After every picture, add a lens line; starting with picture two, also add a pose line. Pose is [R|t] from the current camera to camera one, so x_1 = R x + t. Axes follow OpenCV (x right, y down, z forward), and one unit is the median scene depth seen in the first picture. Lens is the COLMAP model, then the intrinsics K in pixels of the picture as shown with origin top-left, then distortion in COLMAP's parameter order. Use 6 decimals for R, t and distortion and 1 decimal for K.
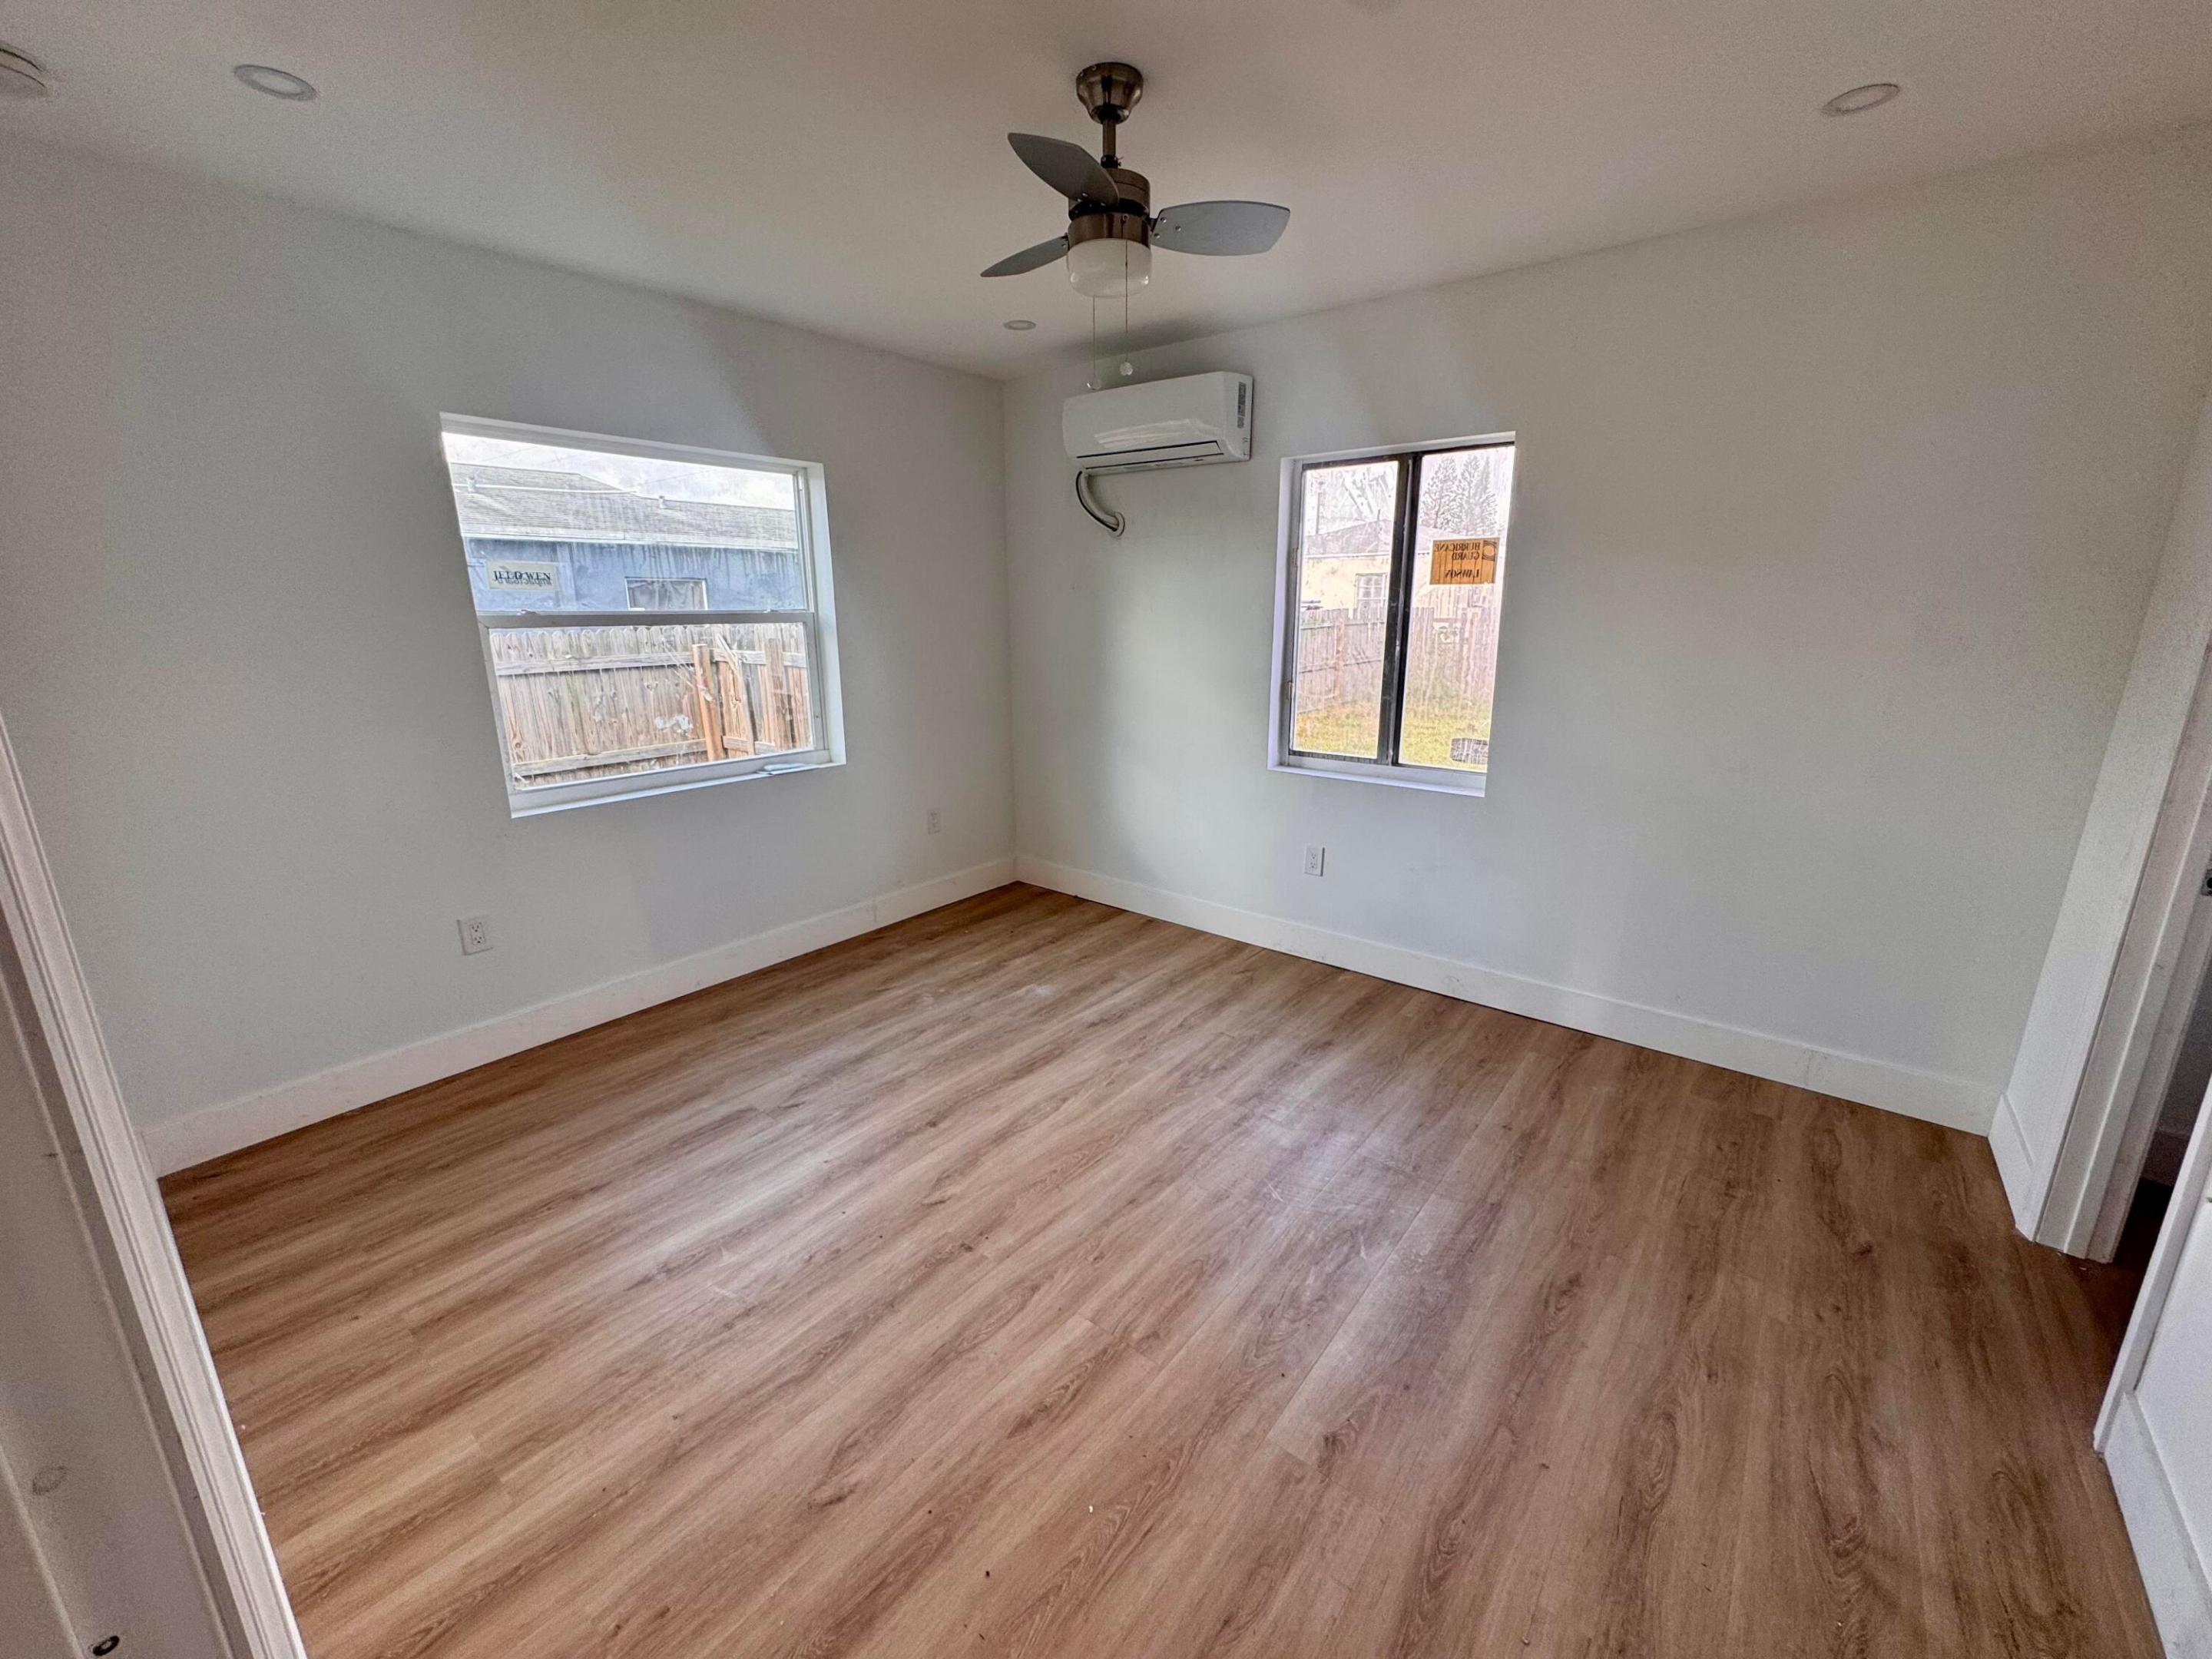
lens RADIAL K [[888.5, 0, 1103.9], [0, 888.5, 824.7], [0, 0, 1]] dist [-0.005782, 0.000435]
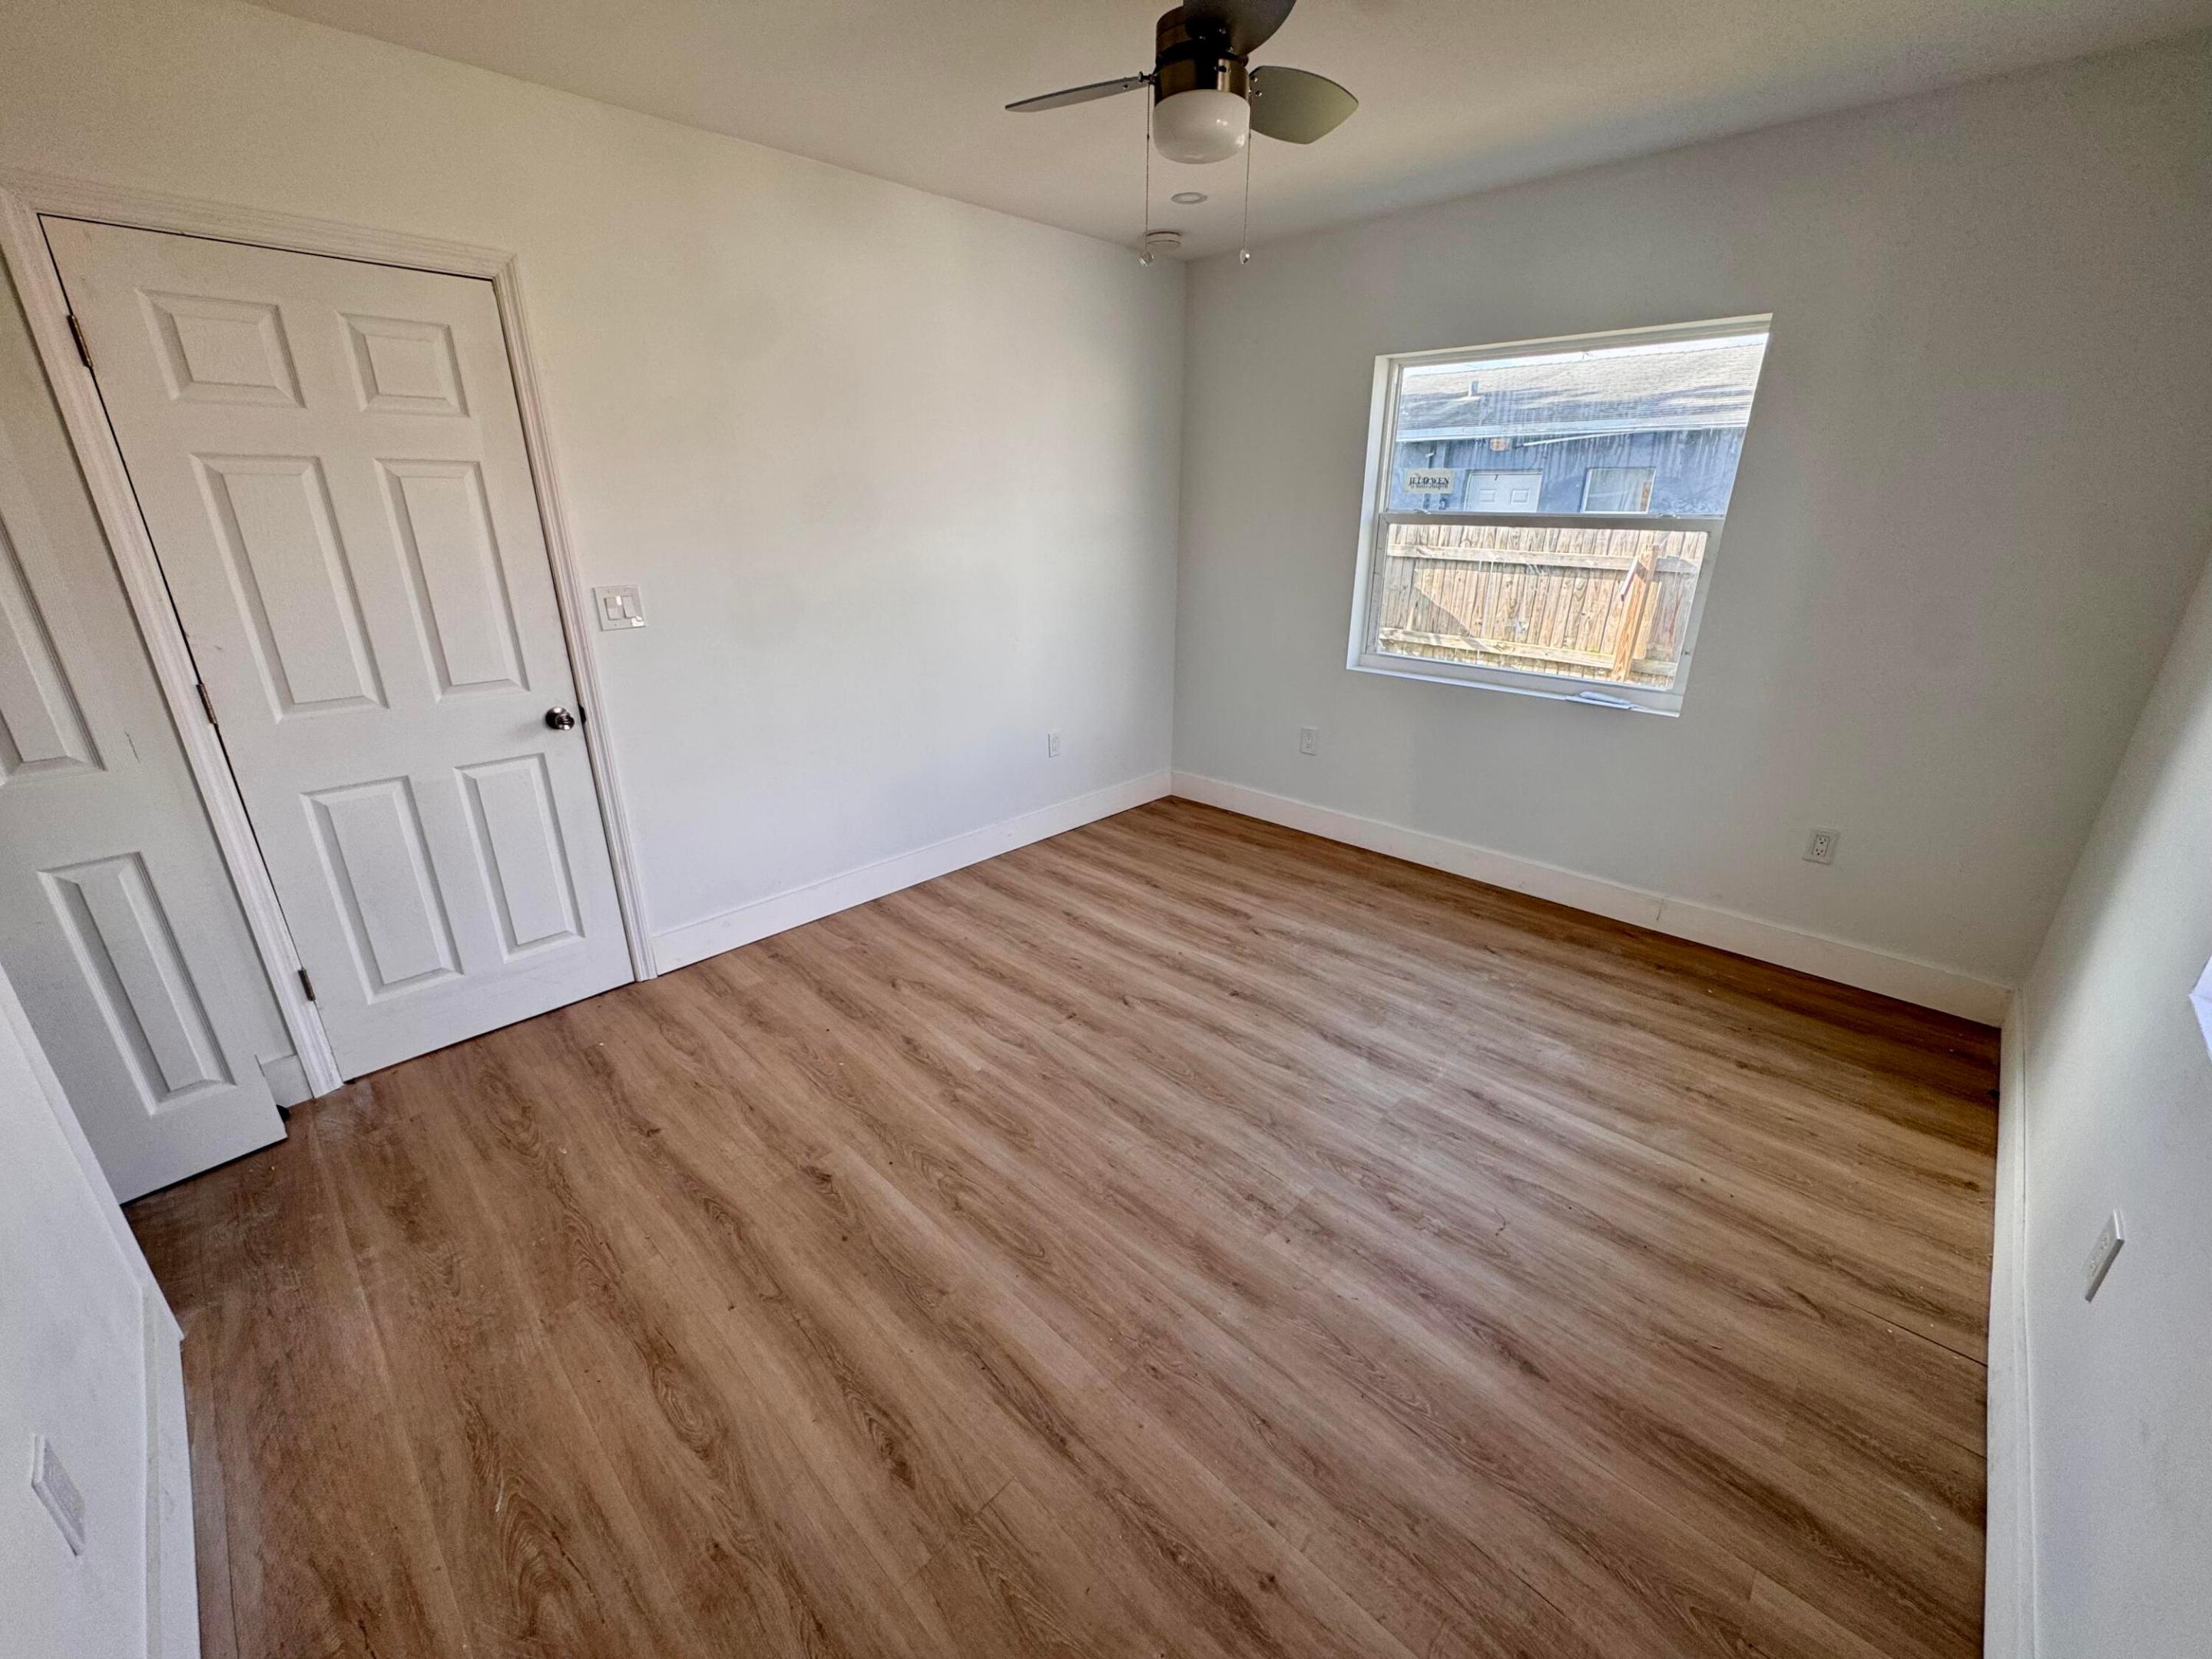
lens RADIAL K [[888.5, 0, 1117.0], [0, 888.5, 837.0], [0, 0, 1]] dist [-0.005782, 0.000435]
pose [[-0.090803, 0.362028, -0.927734, 0.748563], [-0.238761, 0.896498, 0.373208, -0.210443], [0.966824, 0.255395, 0.005034, 0.763742]]
